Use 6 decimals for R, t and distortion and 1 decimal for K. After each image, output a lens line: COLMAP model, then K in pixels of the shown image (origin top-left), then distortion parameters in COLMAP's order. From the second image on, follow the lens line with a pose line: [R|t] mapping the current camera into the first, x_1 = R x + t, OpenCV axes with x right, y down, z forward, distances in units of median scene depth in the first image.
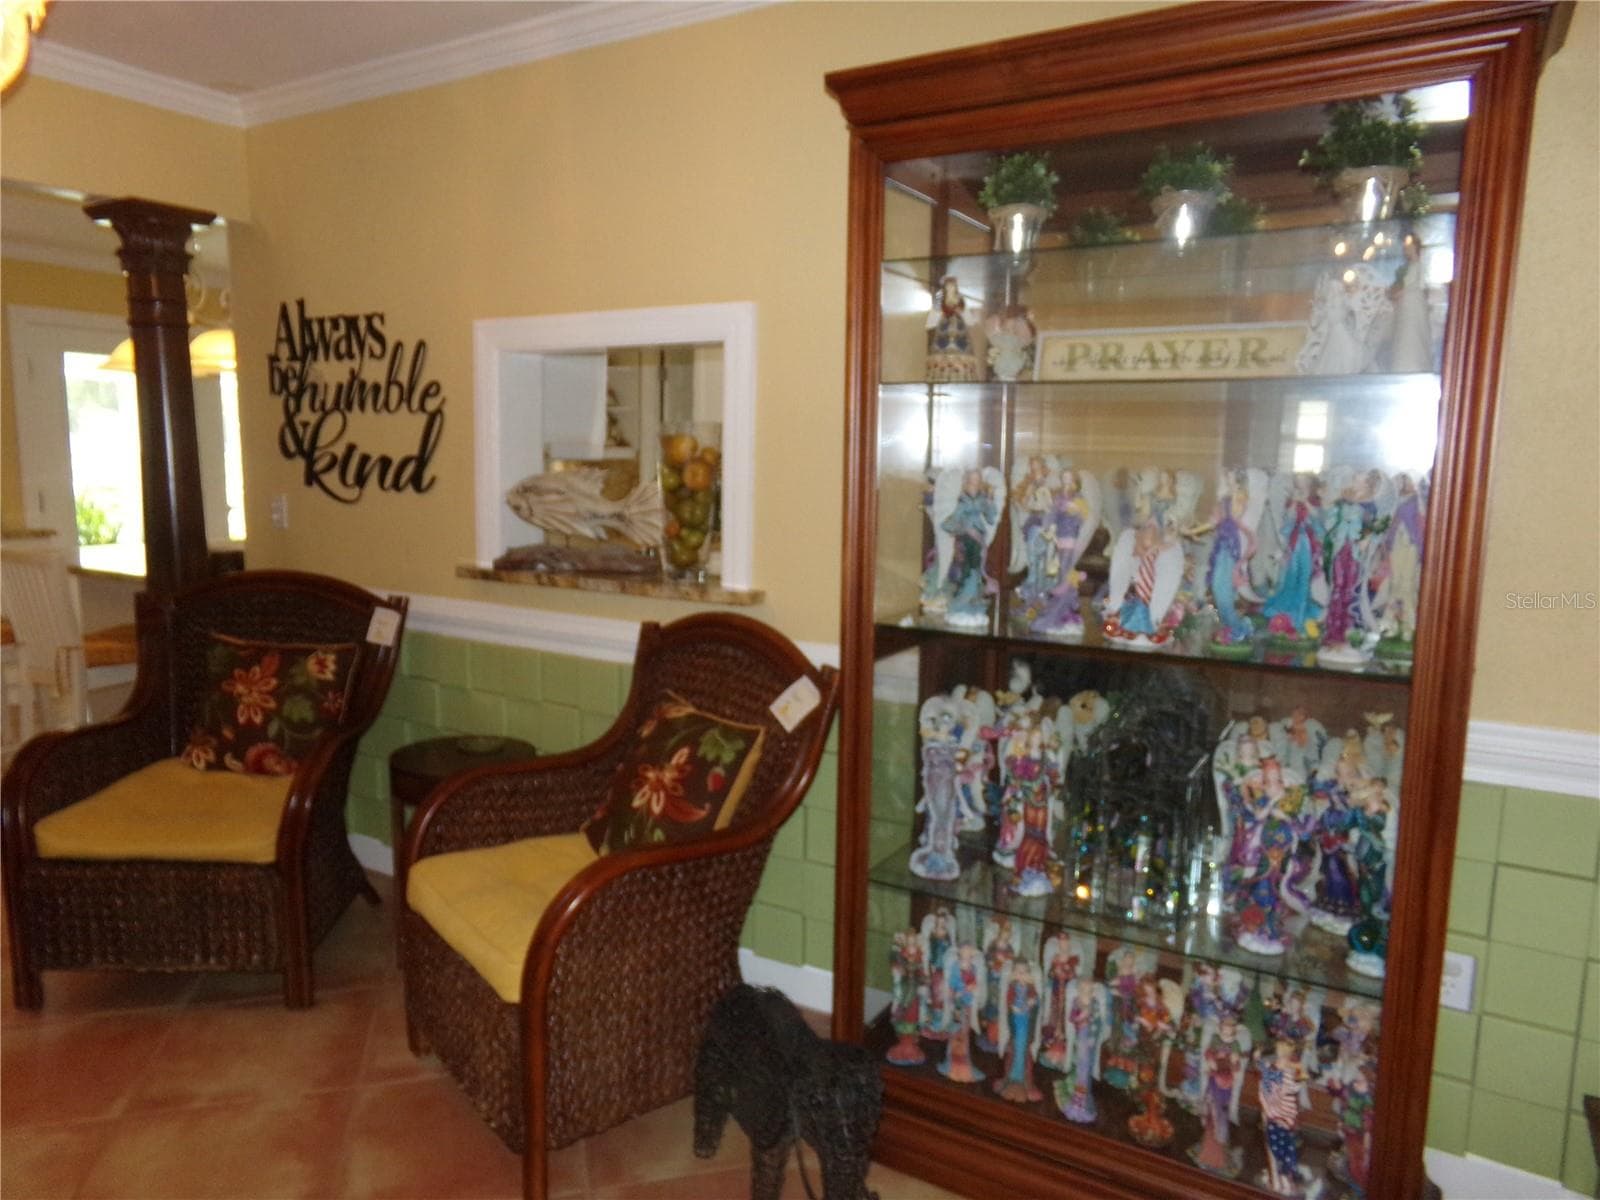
lens RADIAL K [[1060.3, 0, 805.7], [0, 1060.3, 602.5], [0, 0, 1]] dist [0.036000, 0.018658]
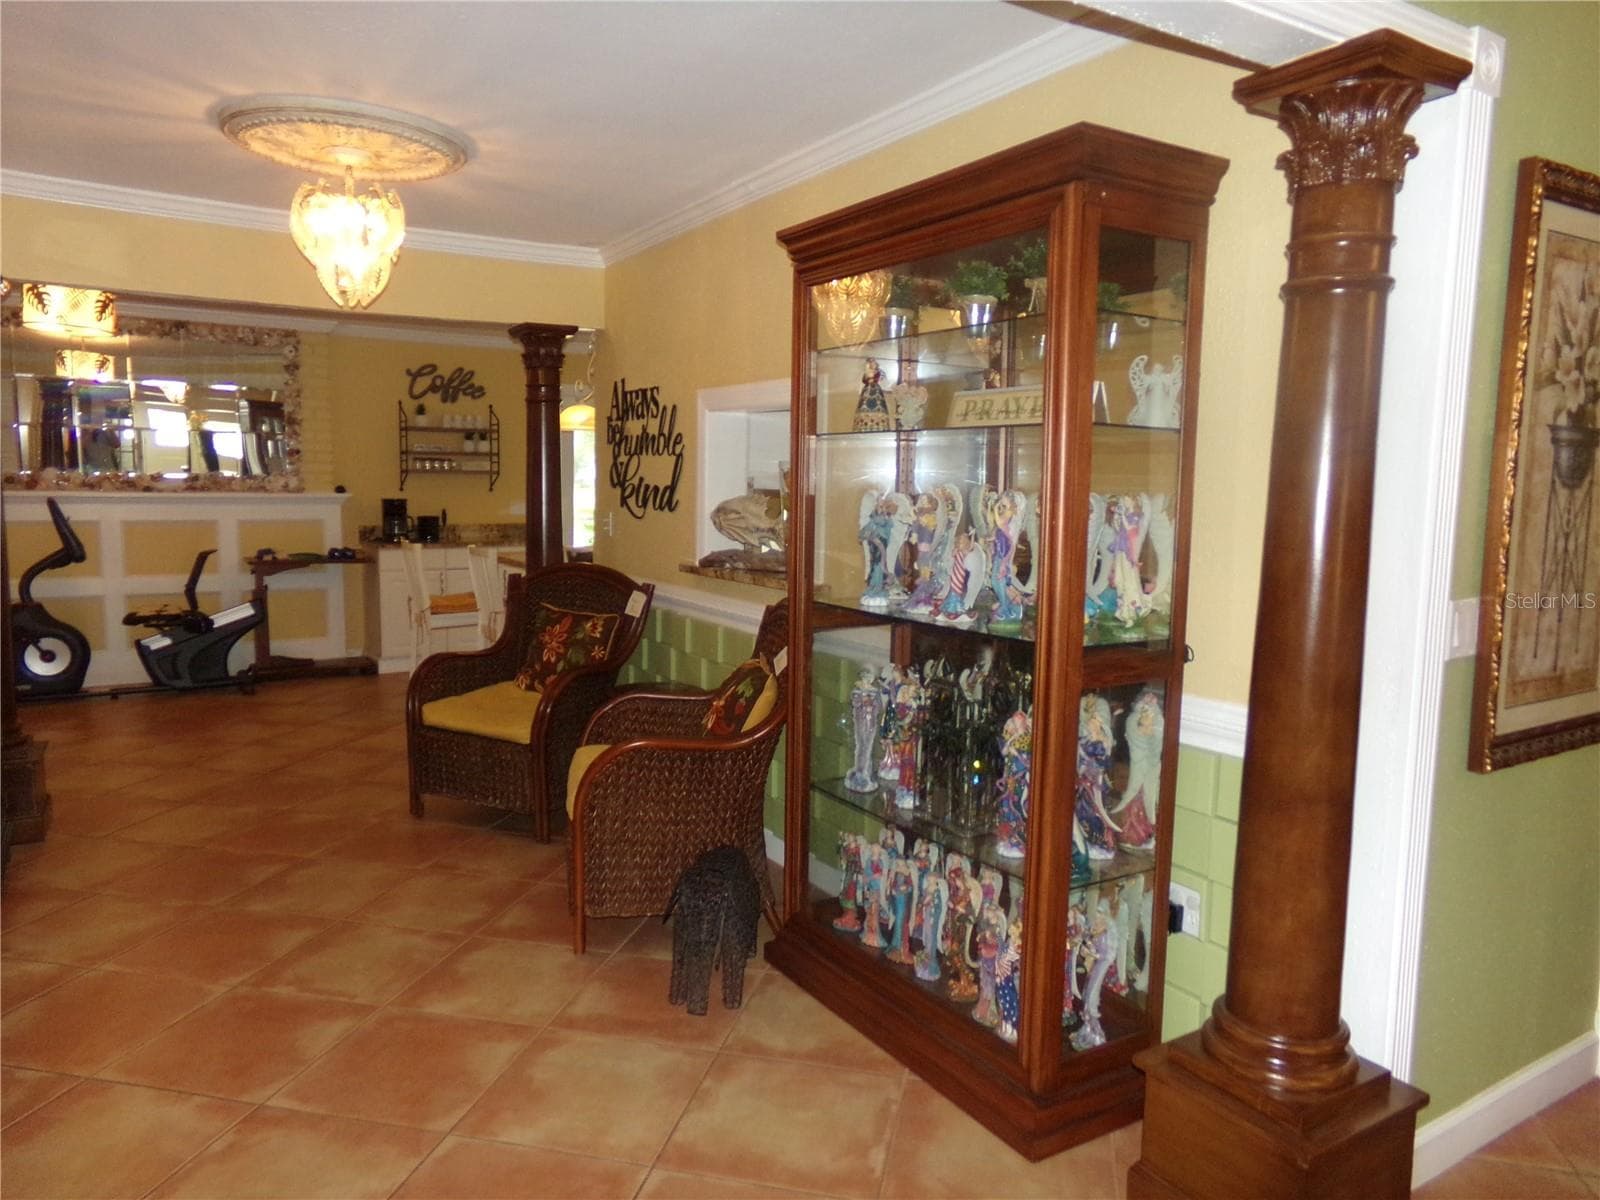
lens RADIAL K [[1060.3, 0, 794.3], [0, 1060.3, 595.7], [0, 0, 1]] dist [0.036000, 0.018658]
pose [[0.891217, 0.044960, -0.451343, 0.440052], [-0.059937, 0.998023, -0.018934, 0.025891], [0.449599, 0.043926, 0.892150, -0.180251]]
